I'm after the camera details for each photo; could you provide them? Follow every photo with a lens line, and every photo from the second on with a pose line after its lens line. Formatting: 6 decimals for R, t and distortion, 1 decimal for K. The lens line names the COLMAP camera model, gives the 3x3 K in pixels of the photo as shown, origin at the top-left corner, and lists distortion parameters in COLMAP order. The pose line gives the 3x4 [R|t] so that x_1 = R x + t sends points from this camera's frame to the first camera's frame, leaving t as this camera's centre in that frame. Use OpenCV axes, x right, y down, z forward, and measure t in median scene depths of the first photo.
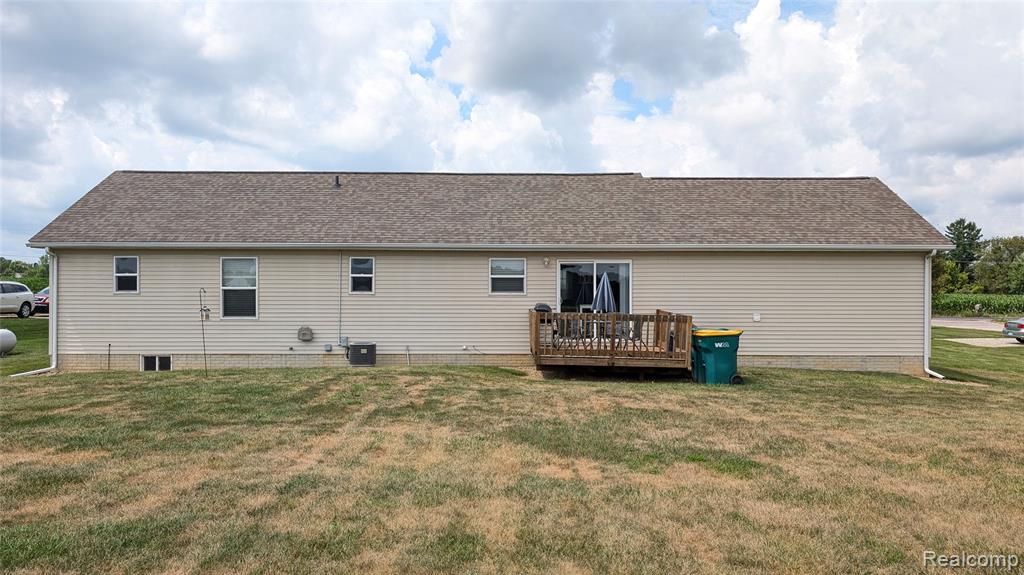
lens RADIAL K [[747.6, 0, 513.3], [0, 747.6, 286.2], [0, 0, 1]] dist [0.007773, -0.001846]
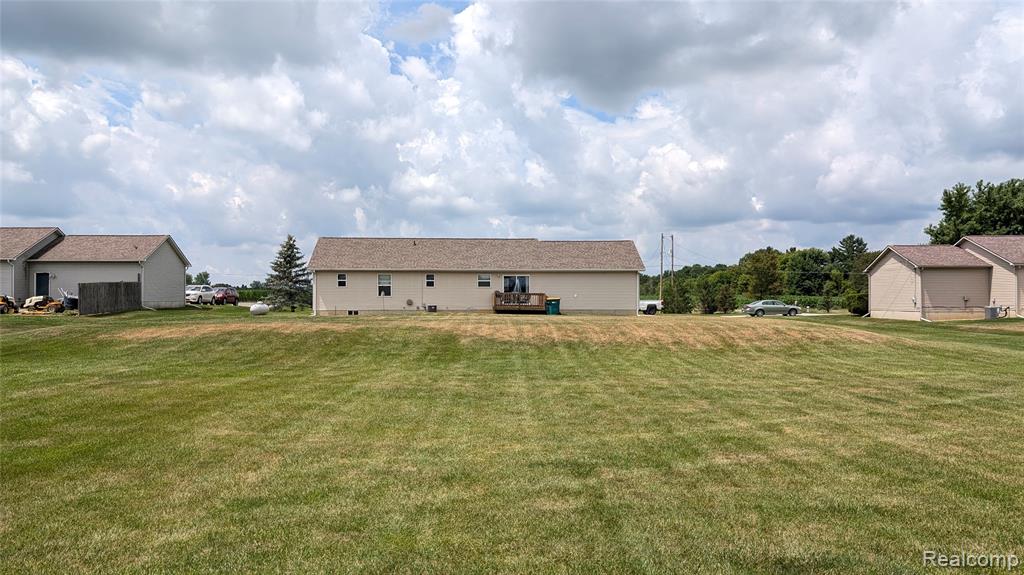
lens RADIAL K [[747.6, 0, 513.1], [0, 747.6, 288.2], [0, 0, 1]] dist [0.007773, -0.001846]
pose [[0.998550, -0.002342, 0.053784, -0.049224], [0.002802, 0.999960, -0.008481, 0.036330], [-0.053762, 0.008619, 0.998517, -1.700894]]
